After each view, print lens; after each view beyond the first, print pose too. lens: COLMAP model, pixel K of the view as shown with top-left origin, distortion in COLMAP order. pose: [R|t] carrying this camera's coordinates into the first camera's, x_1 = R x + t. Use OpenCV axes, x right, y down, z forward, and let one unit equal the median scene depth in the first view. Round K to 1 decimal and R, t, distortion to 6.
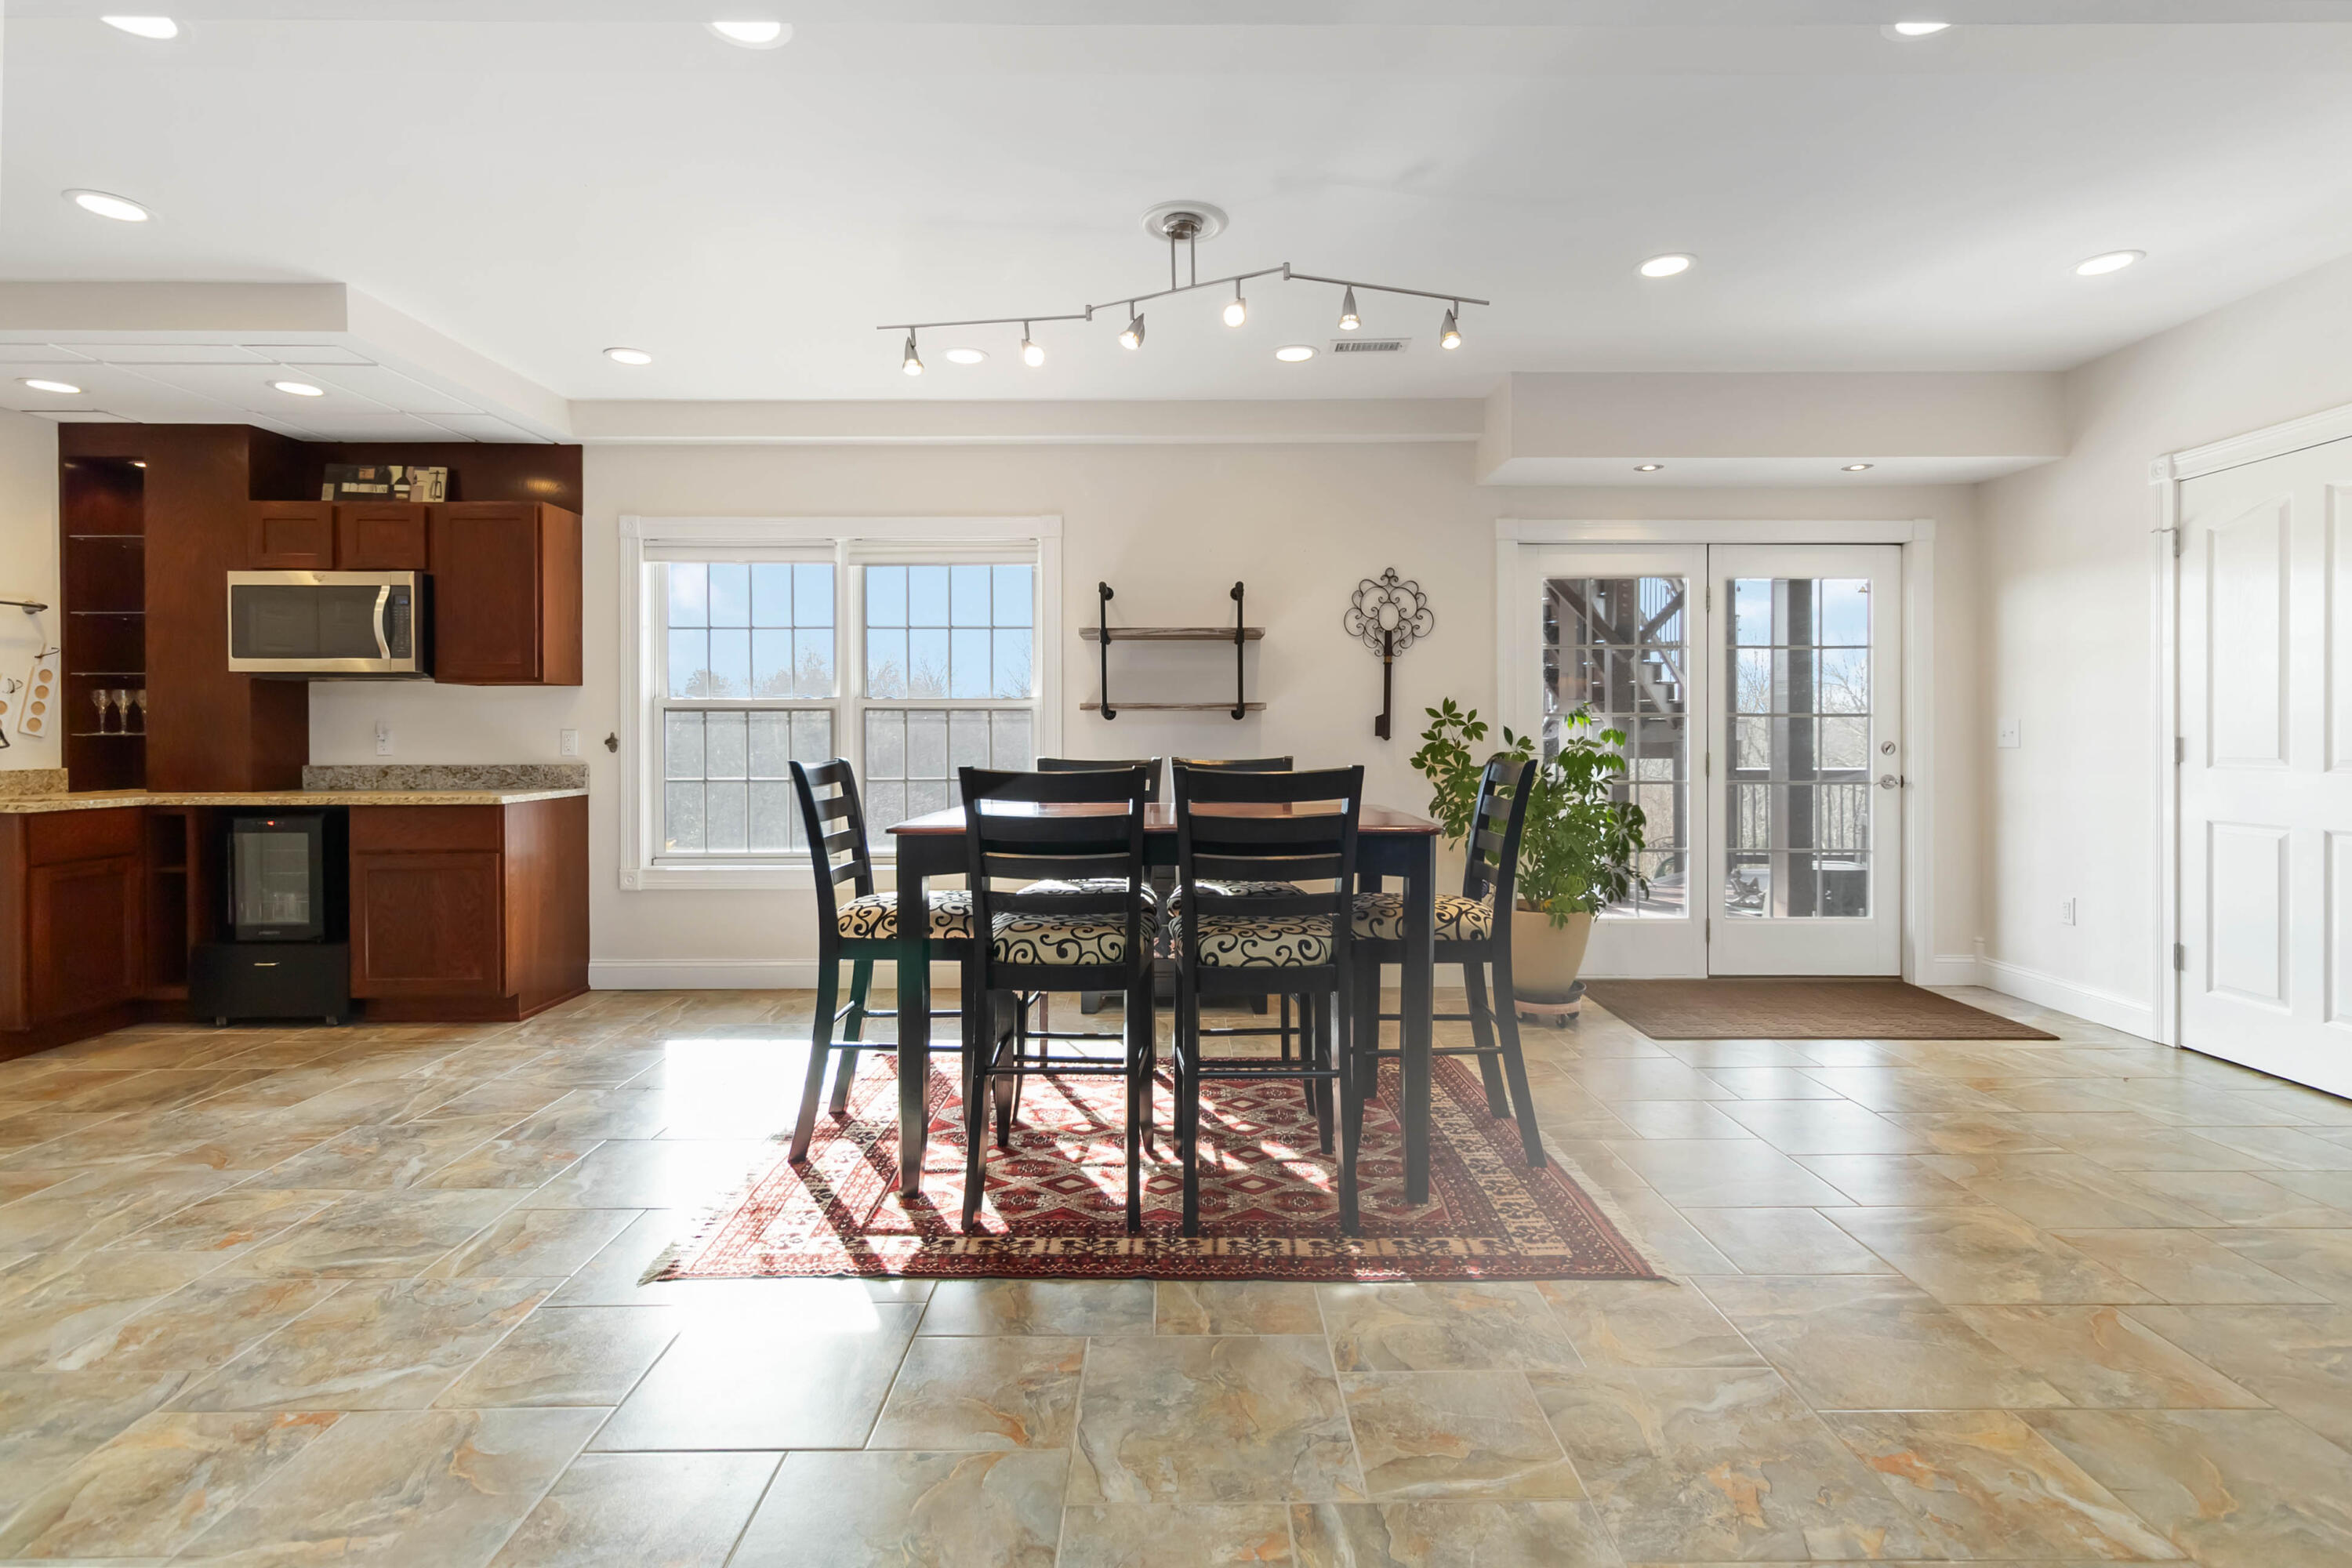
lens RADIAL K [[1105.3, 0, 1182.6], [0, 1105.3, 733.6], [0, 0, 1]] dist [0.003679, 0.000903]
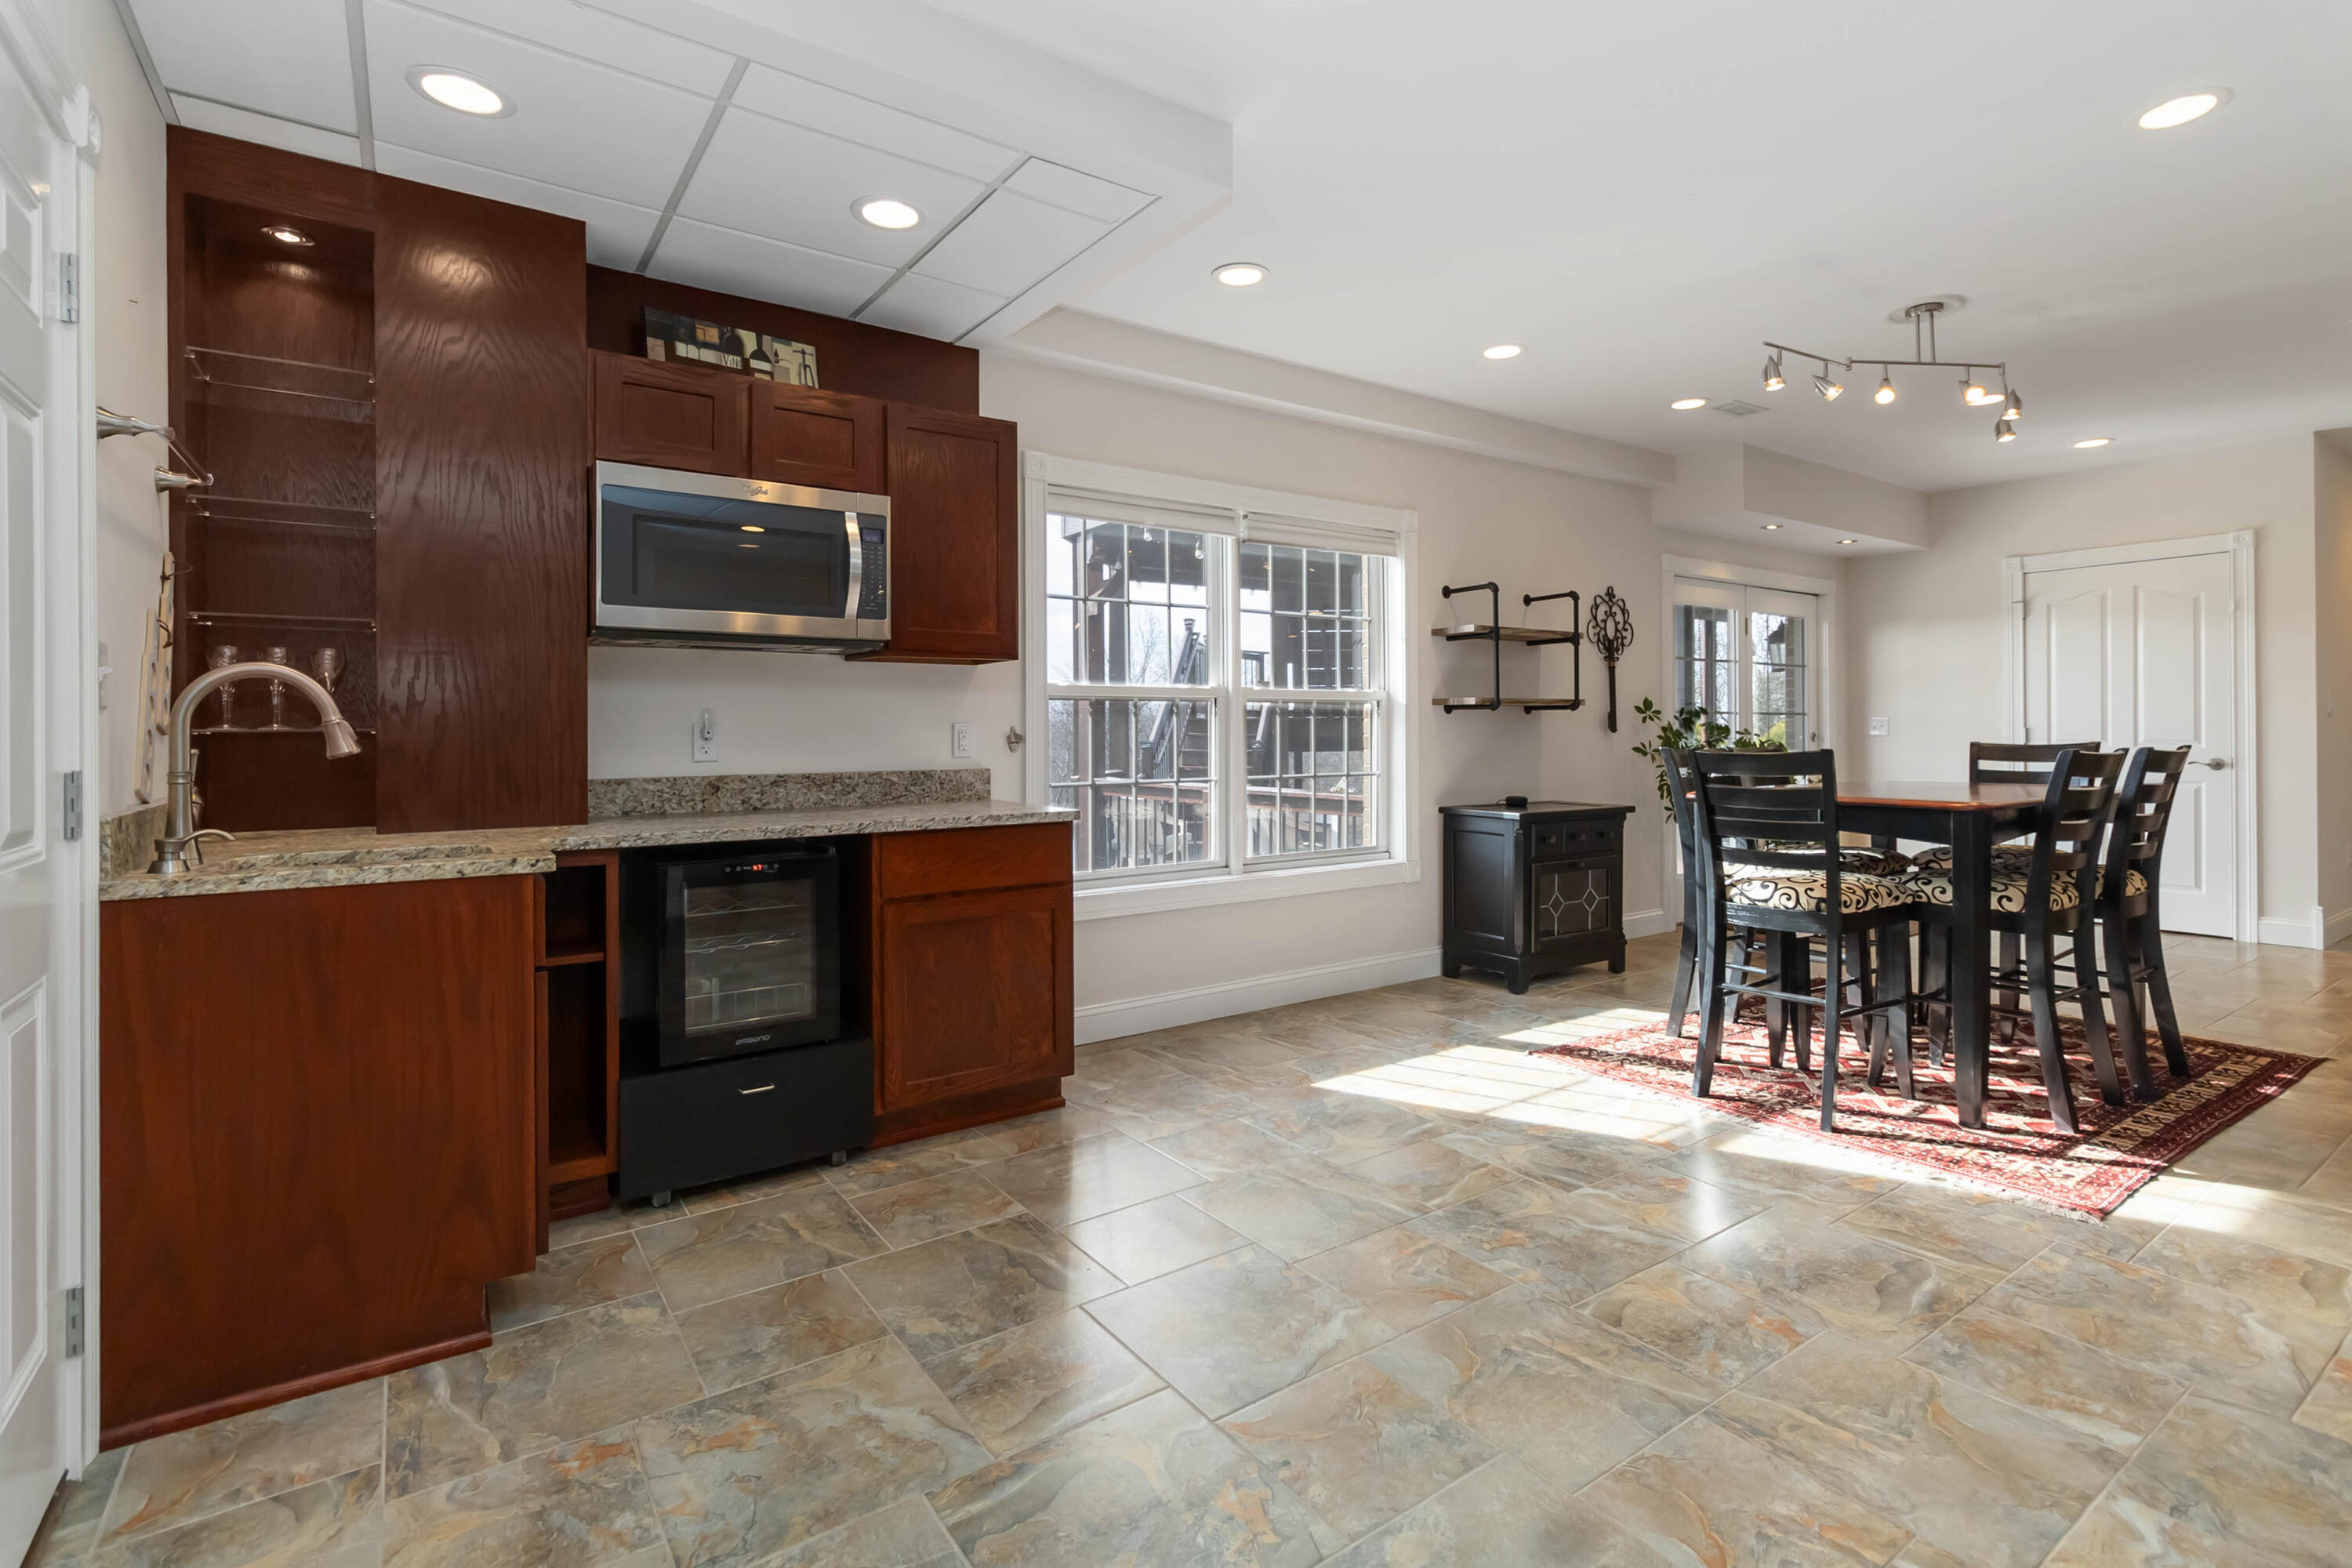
lens RADIAL K [[1105.3, 0, 1182.6], [0, 1105.3, 733.6], [0, 0, 1]] dist [0.003679, 0.000903]
pose [[0.817102, -0.005265, 0.576469, -0.900032], [0.004892, 0.999986, 0.002200, 0.002747], [-0.576472, 0.001023, 0.817116, 0.305266]]
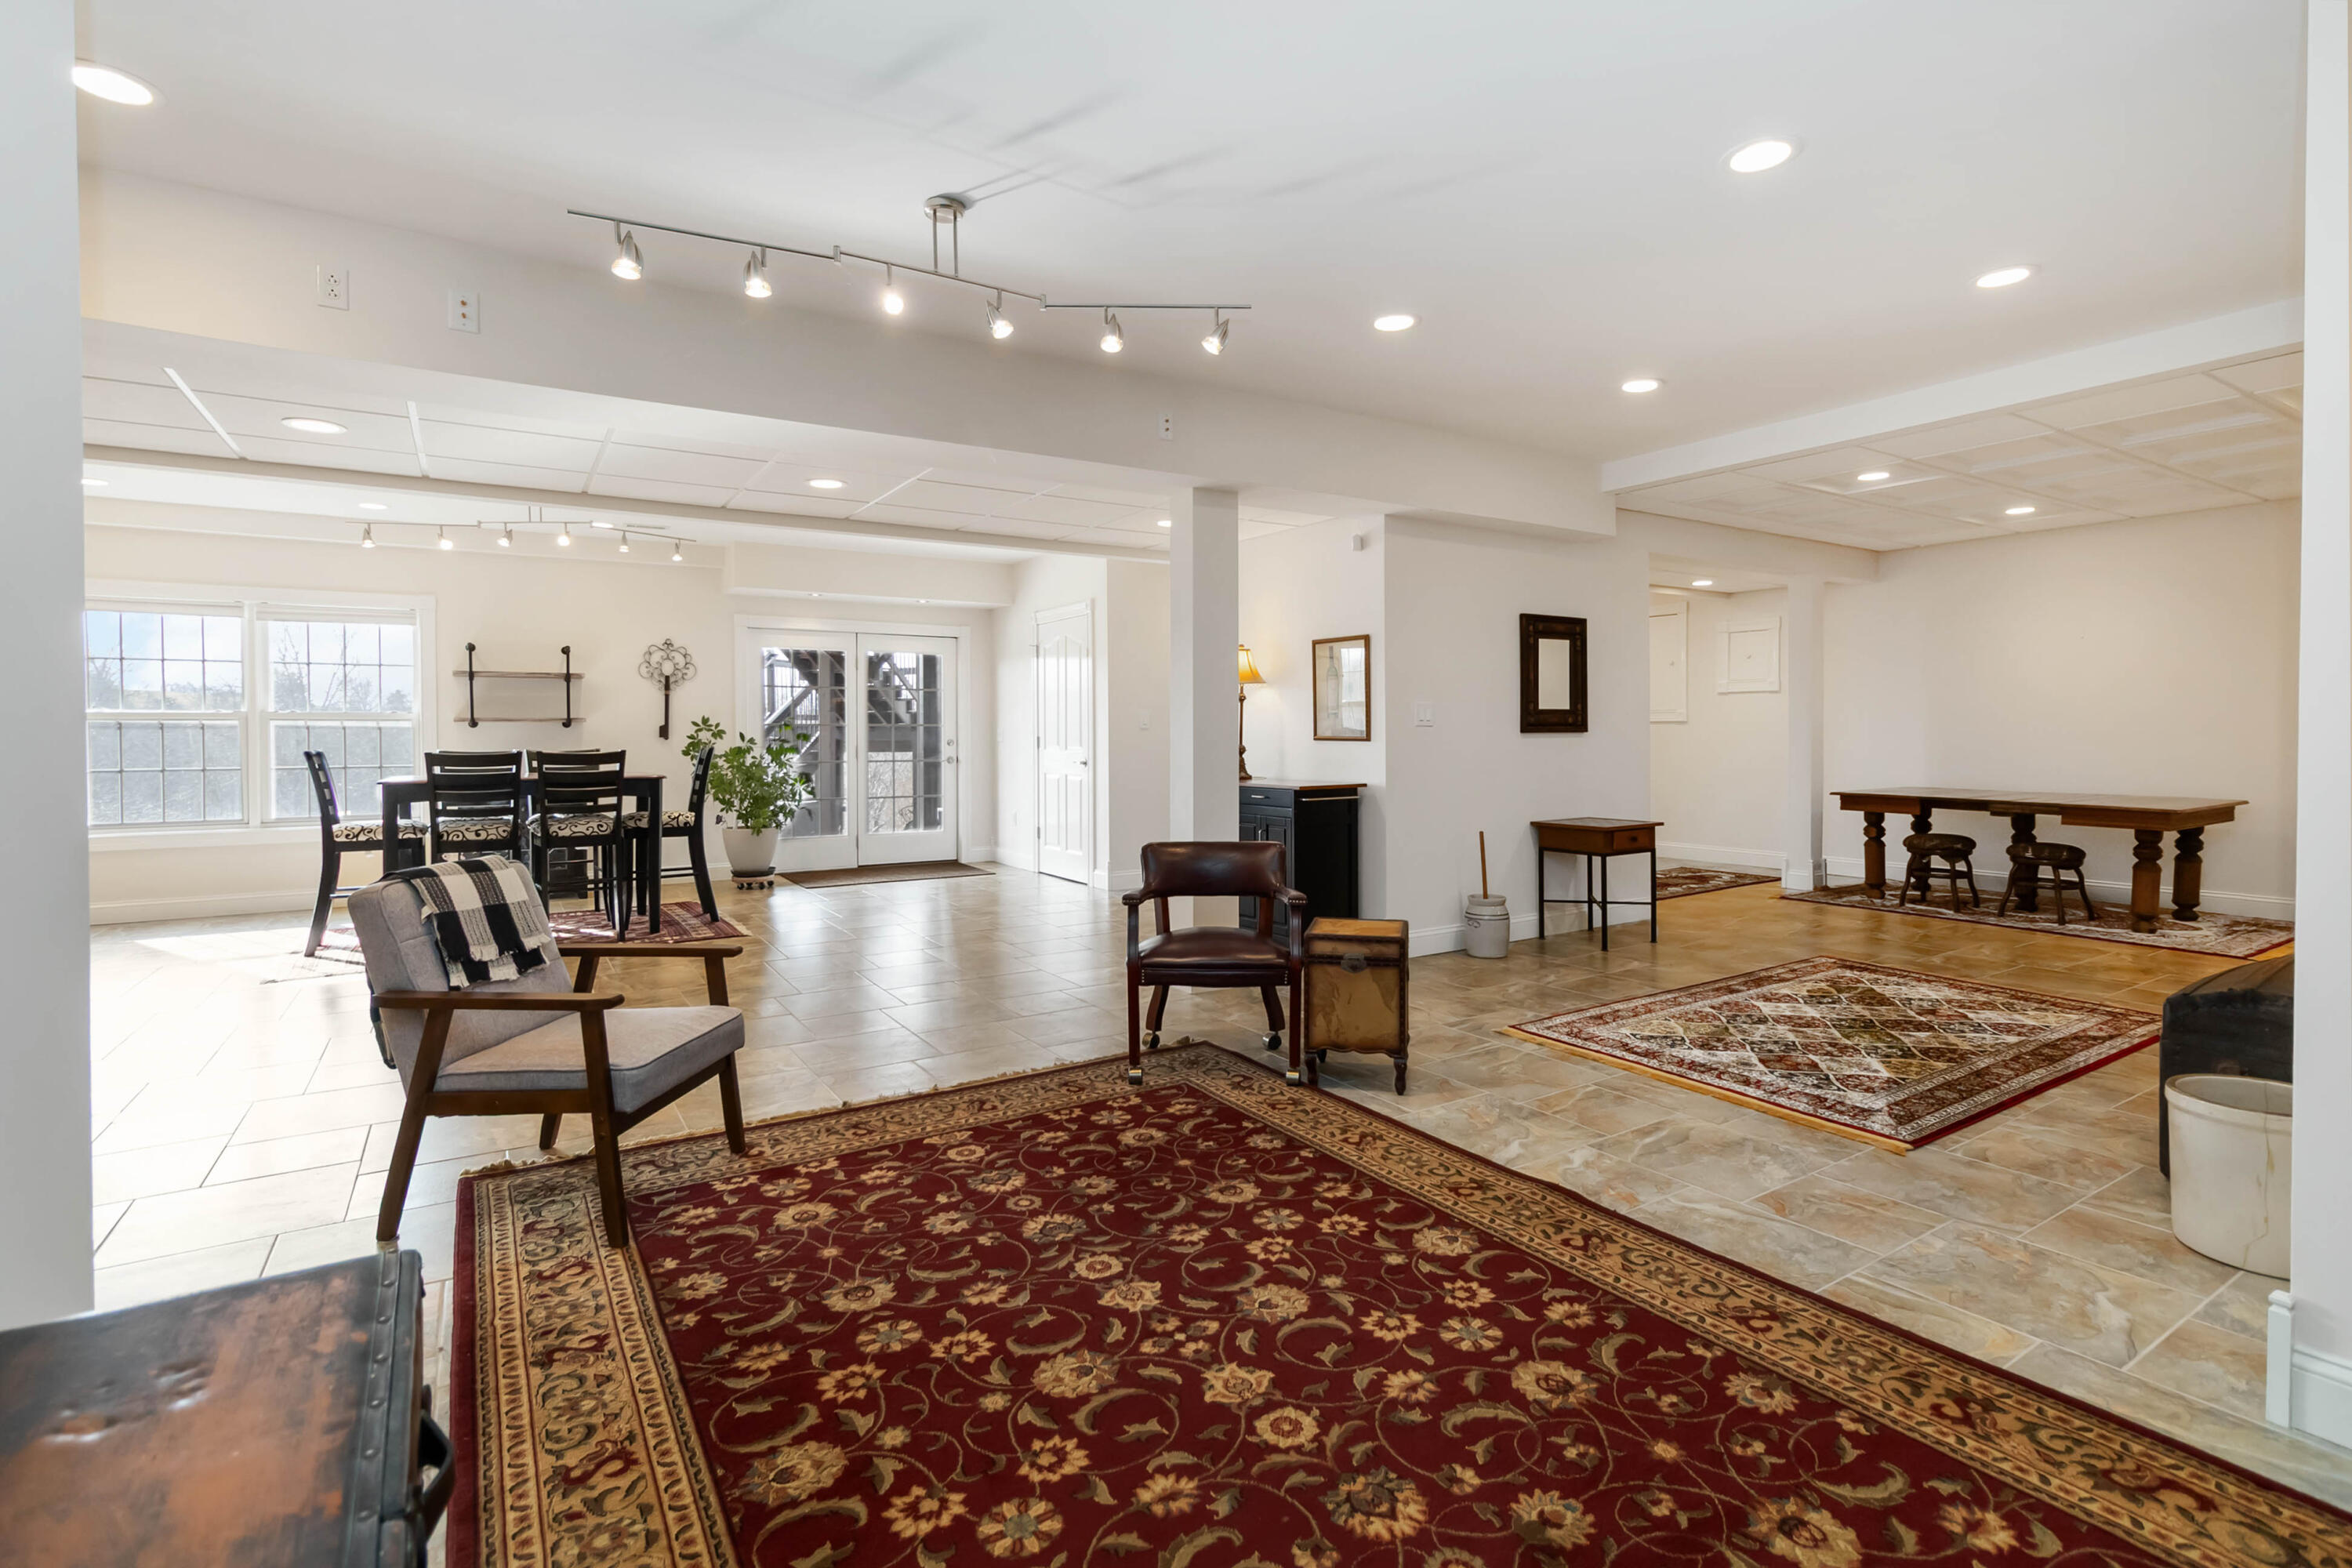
lens RADIAL K [[1107.9, 0, 1211.3], [0, 1107.9, 747.5], [0, 0, 1]] dist [-0.019010, 0.000783]
pose [[0.836664, -0.008075, 0.547657, -0.045465], [0.001427, 0.999920, 0.012564, -0.002548], [-0.547714, -0.009730, 0.836609, -0.910280]]
